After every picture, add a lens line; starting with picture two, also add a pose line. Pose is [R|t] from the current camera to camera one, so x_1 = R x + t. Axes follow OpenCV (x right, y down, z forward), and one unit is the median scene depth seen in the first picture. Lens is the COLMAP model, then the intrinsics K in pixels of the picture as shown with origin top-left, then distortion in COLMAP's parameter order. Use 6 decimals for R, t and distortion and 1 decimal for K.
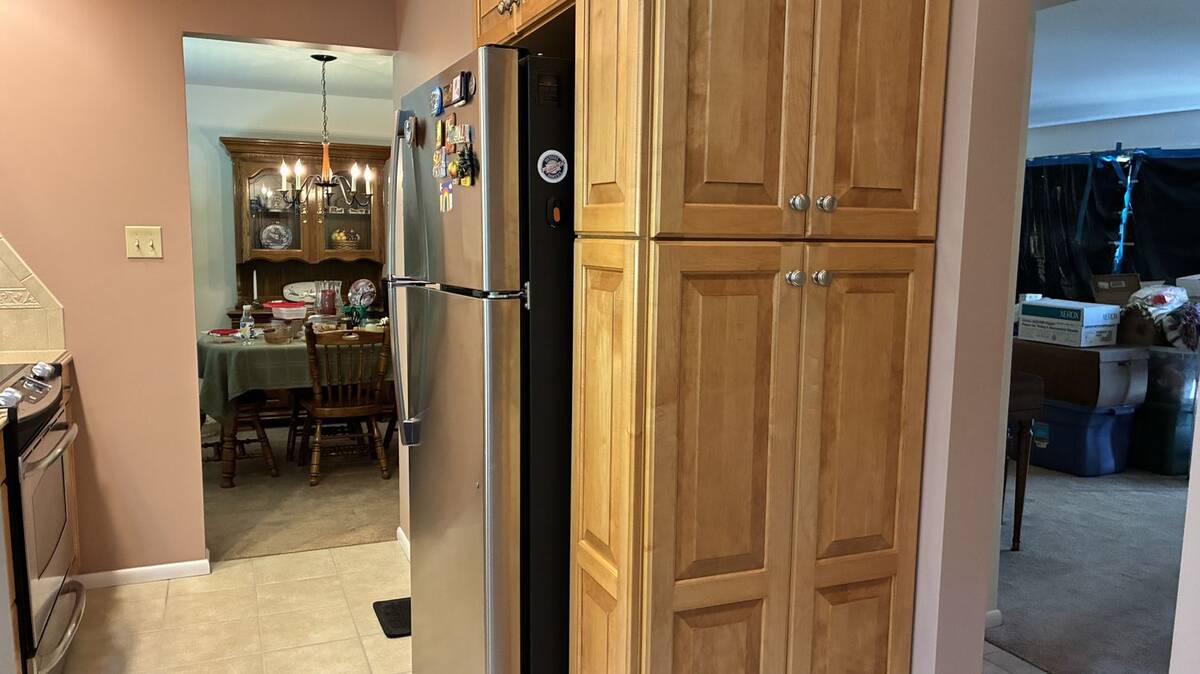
lens RADIAL K [[908.1, 0, 613.5], [0, 908.1, 352.0], [0, 0, 1]] dist [0.048470, -0.062358]
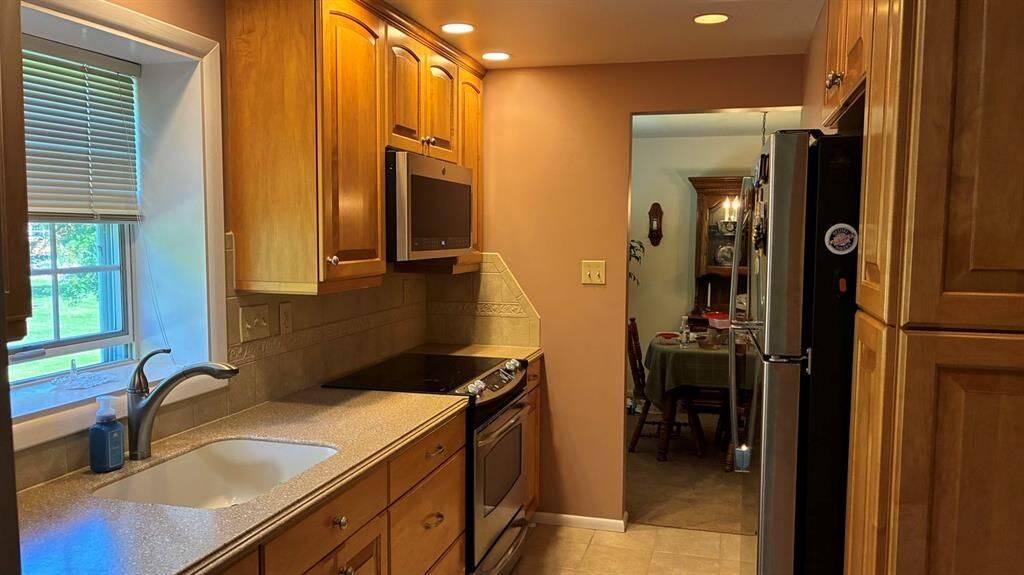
lens RADIAL K [[774.9, 0, 515.7], [0, 774.9, 293.7], [0, 0, 1]] dist [0.048470, -0.062358]
pose [[0.781773, 0.042196, -0.622134, 0.120672], [-0.077073, 0.996596, -0.029255, -0.053809], [0.618782, 0.070821, 0.782364, 0.052300]]
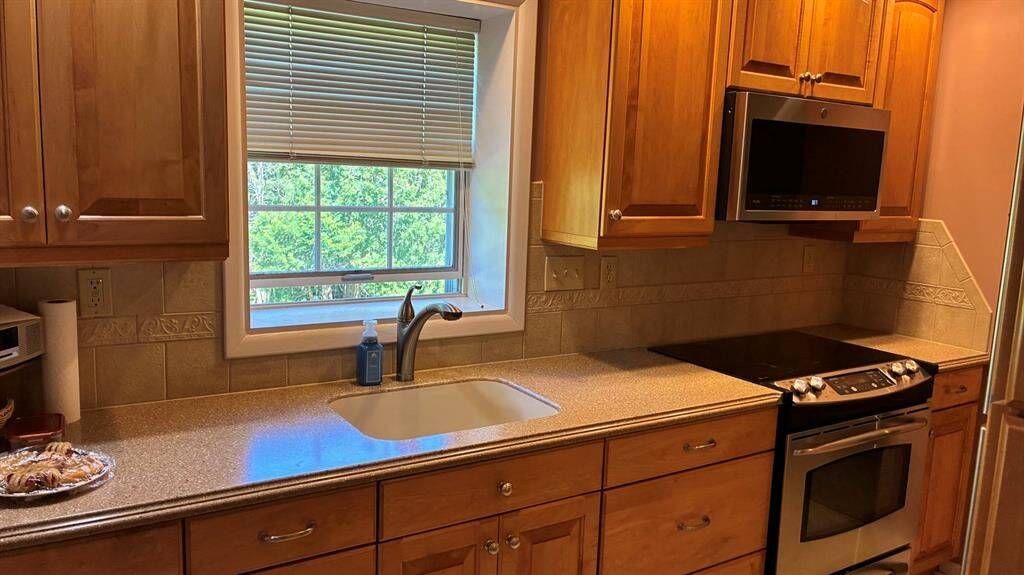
lens RADIAL K [[774.9, 0, 514.7], [0, 774.9, 287.4], [0, 0, 1]] dist [0.048470, -0.062358]
pose [[0.167217, 0.137387, -0.976301, 0.190621], [-0.164302, 0.980279, 0.109806, -0.095246], [0.972133, 0.142047, 0.186492, 0.346716]]
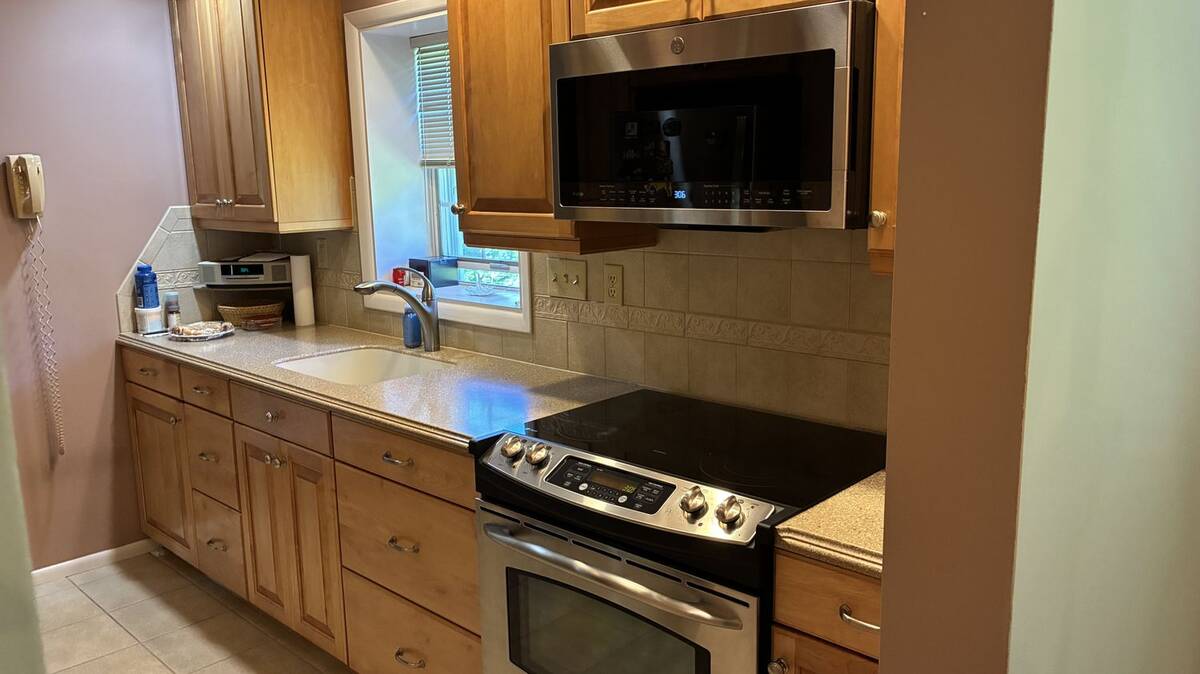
lens RADIAL K [[908.1, 0, 597.7], [0, 908.1, 344.3], [0, 0, 1]] dist [0.048470, -0.062358]
pose [[-0.911825, 0.081094, -0.402490, -0.307240], [-0.048250, 0.952343, 0.301188, -0.235394], [0.407733, 0.294051, -0.864458, 1.368586]]
